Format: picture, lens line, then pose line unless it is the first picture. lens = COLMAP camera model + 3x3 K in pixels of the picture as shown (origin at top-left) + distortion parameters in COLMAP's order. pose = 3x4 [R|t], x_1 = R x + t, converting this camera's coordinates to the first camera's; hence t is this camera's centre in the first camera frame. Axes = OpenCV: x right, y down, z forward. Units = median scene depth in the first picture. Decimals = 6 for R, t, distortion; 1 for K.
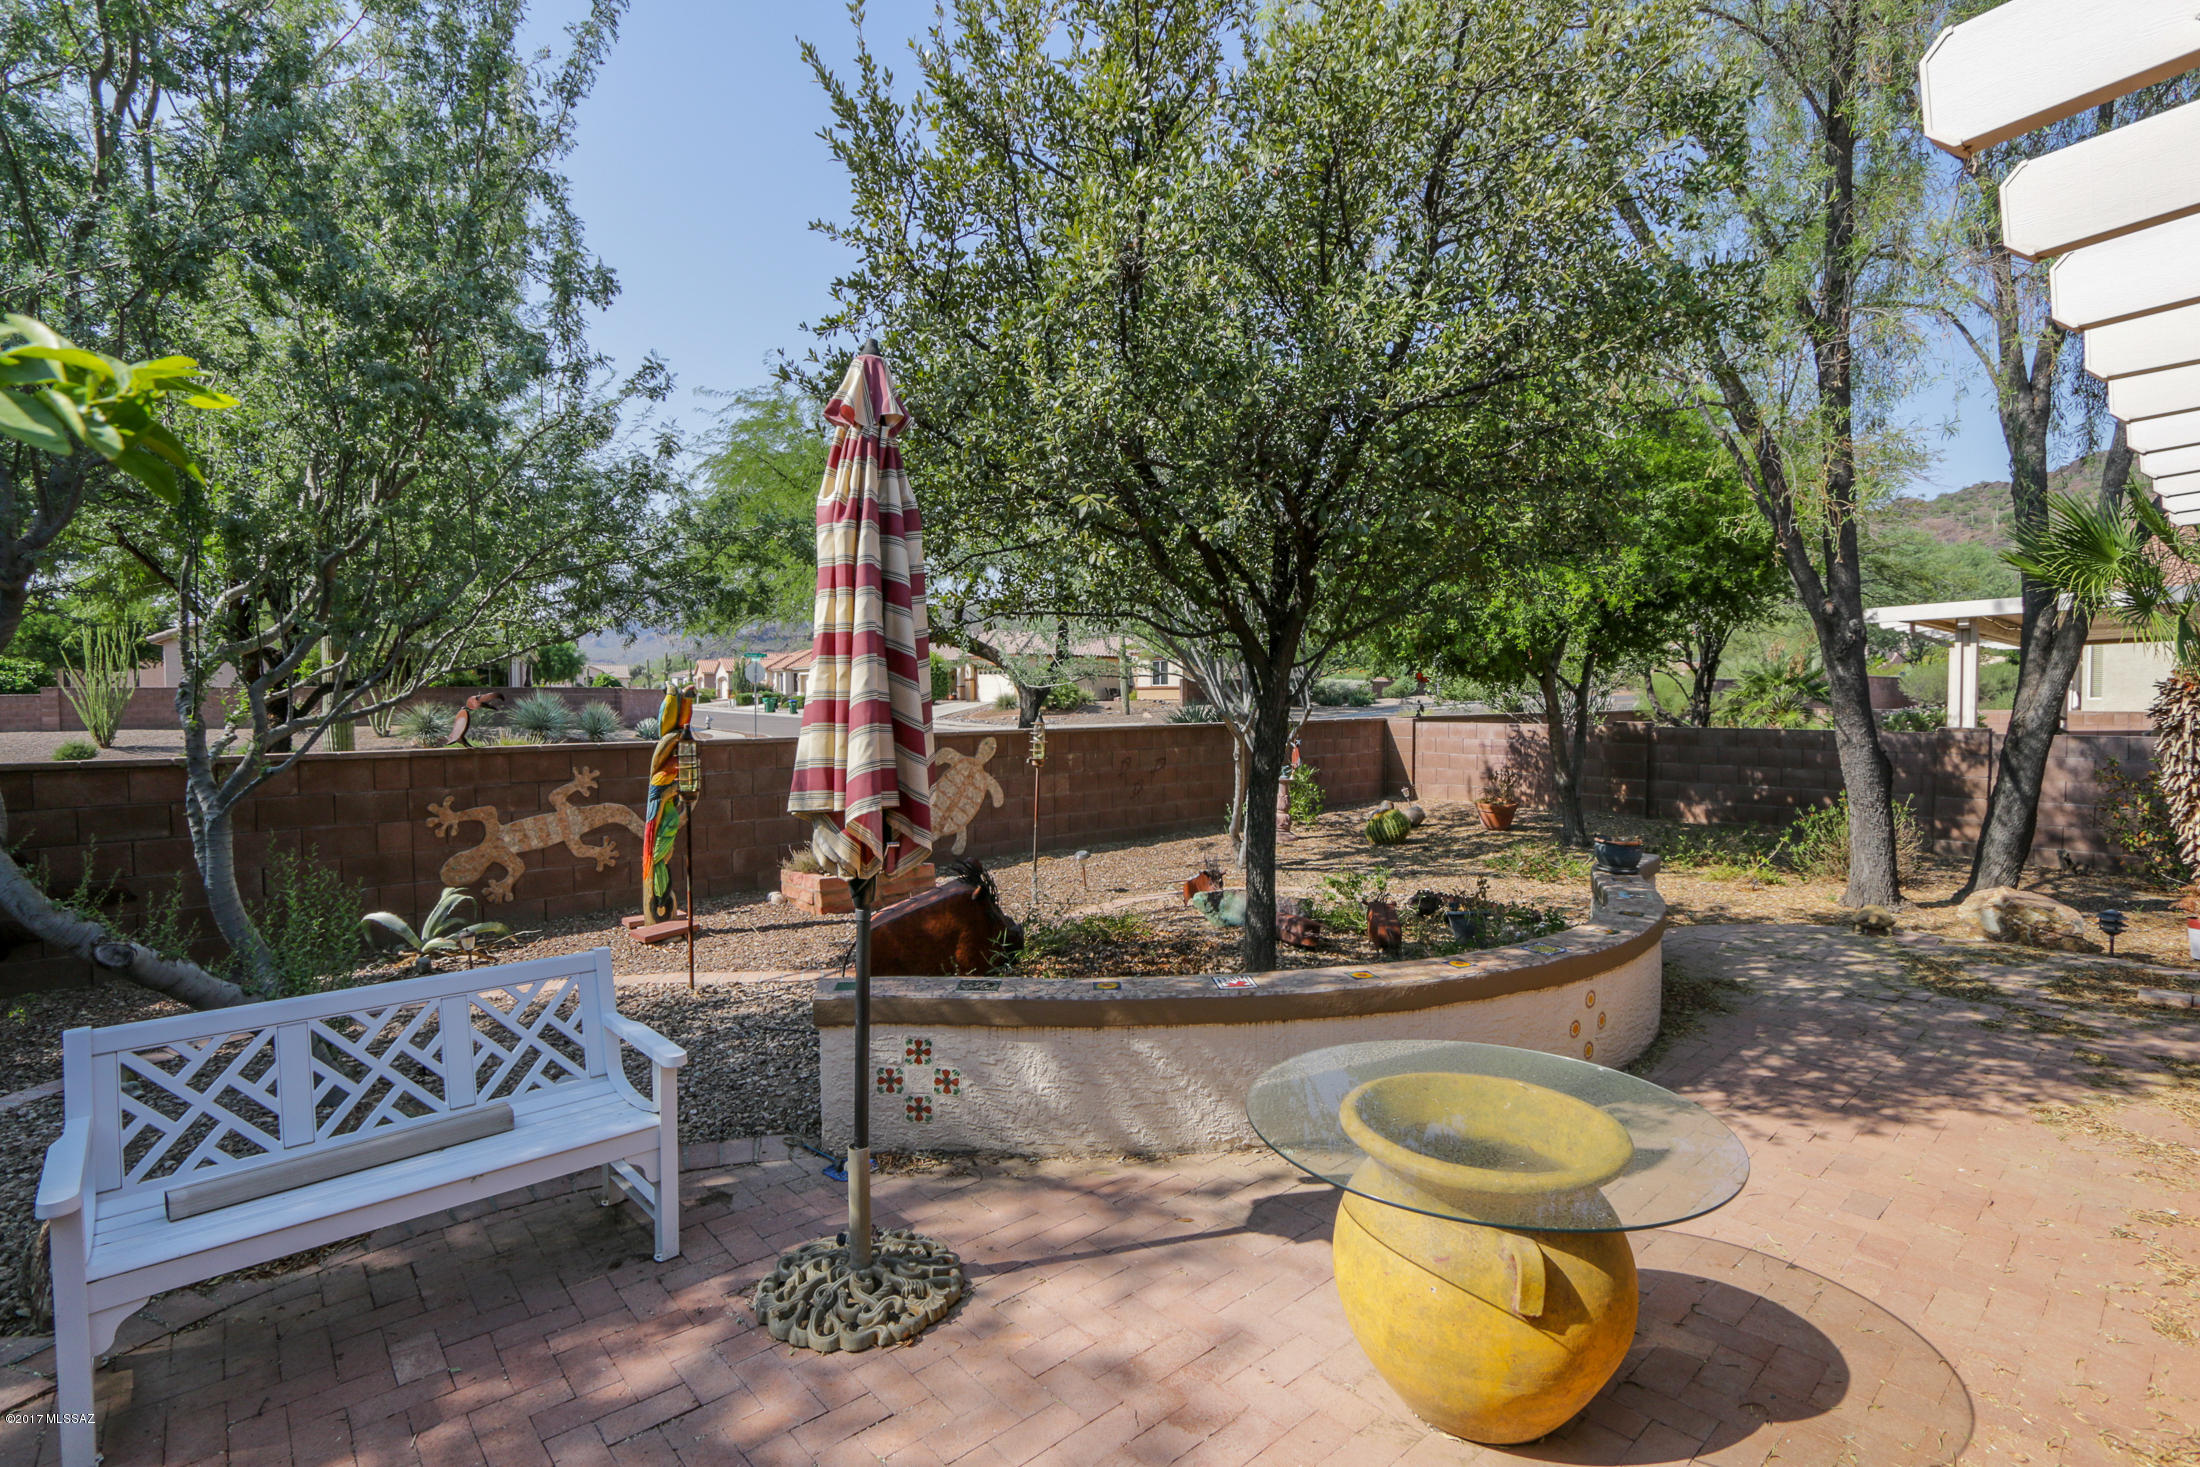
lens RADIAL K [[1023.0, 0, 1118.5], [0, 1023.0, 724.5], [0, 0, 1]] dist [0.003002, 0.003356]
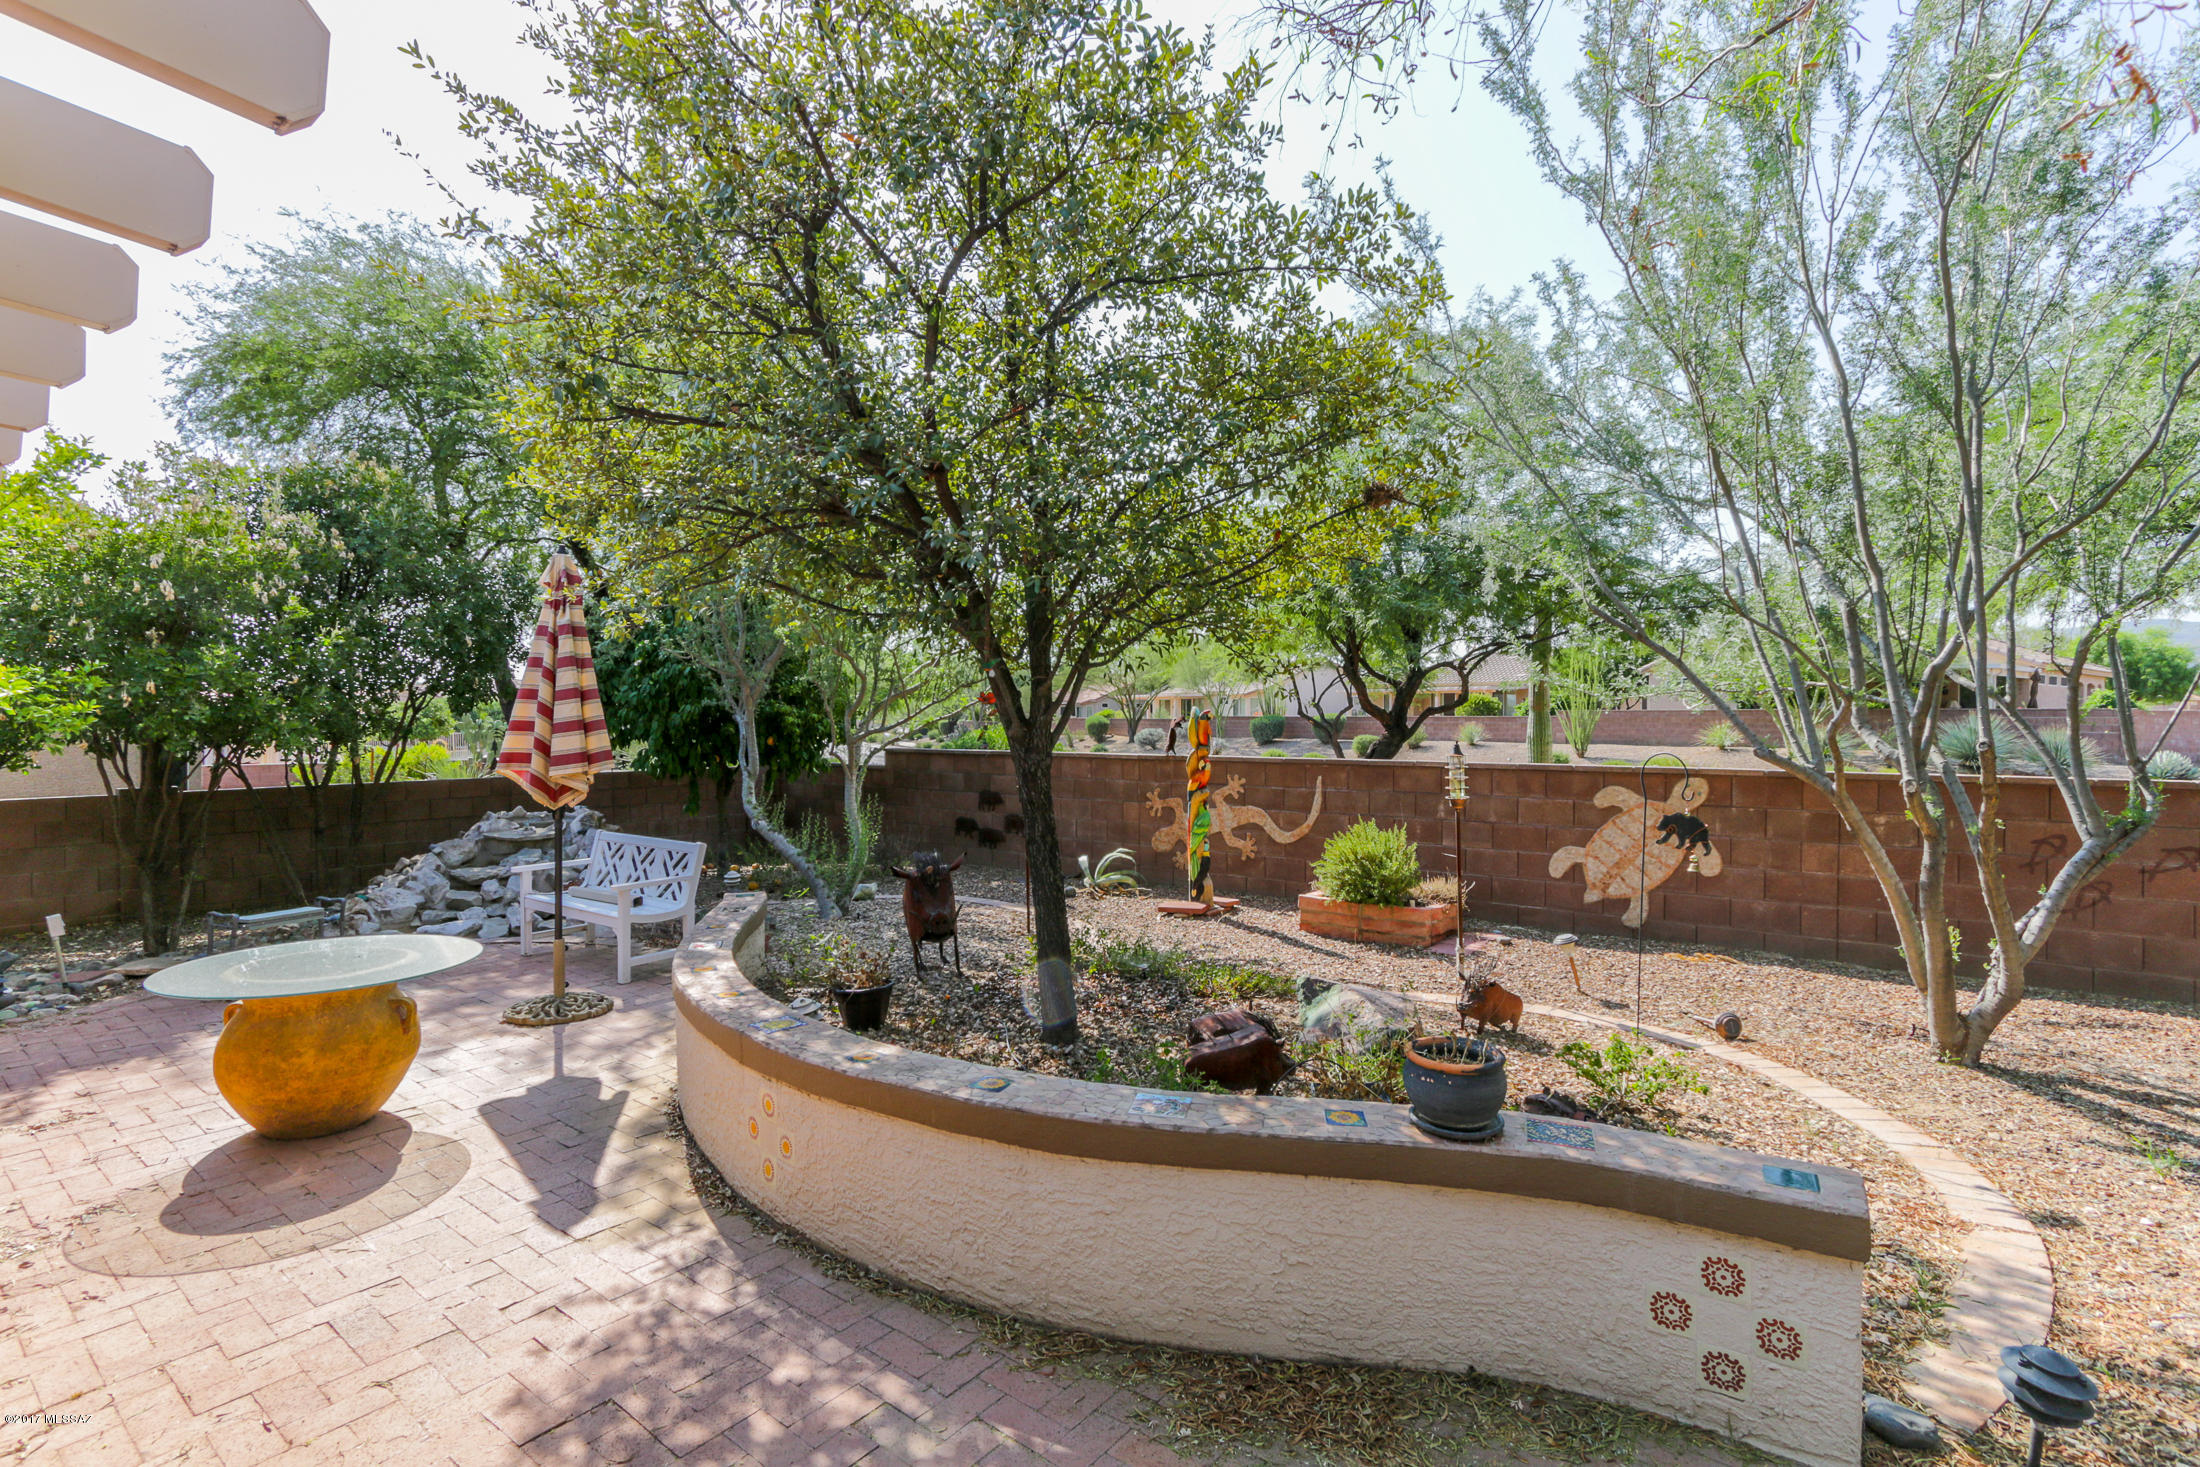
lens RADIAL K [[1023.0, 0, 1112.8], [0, 1023.0, 725.4], [0, 0, 1]] dist [0.003002, 0.003356]
pose [[0.178596, 0.006958, -0.983898, 0.949512], [-0.026263, 0.999652, 0.002302, -0.027477], [0.983572, 0.025429, 0.178716, 0.820515]]
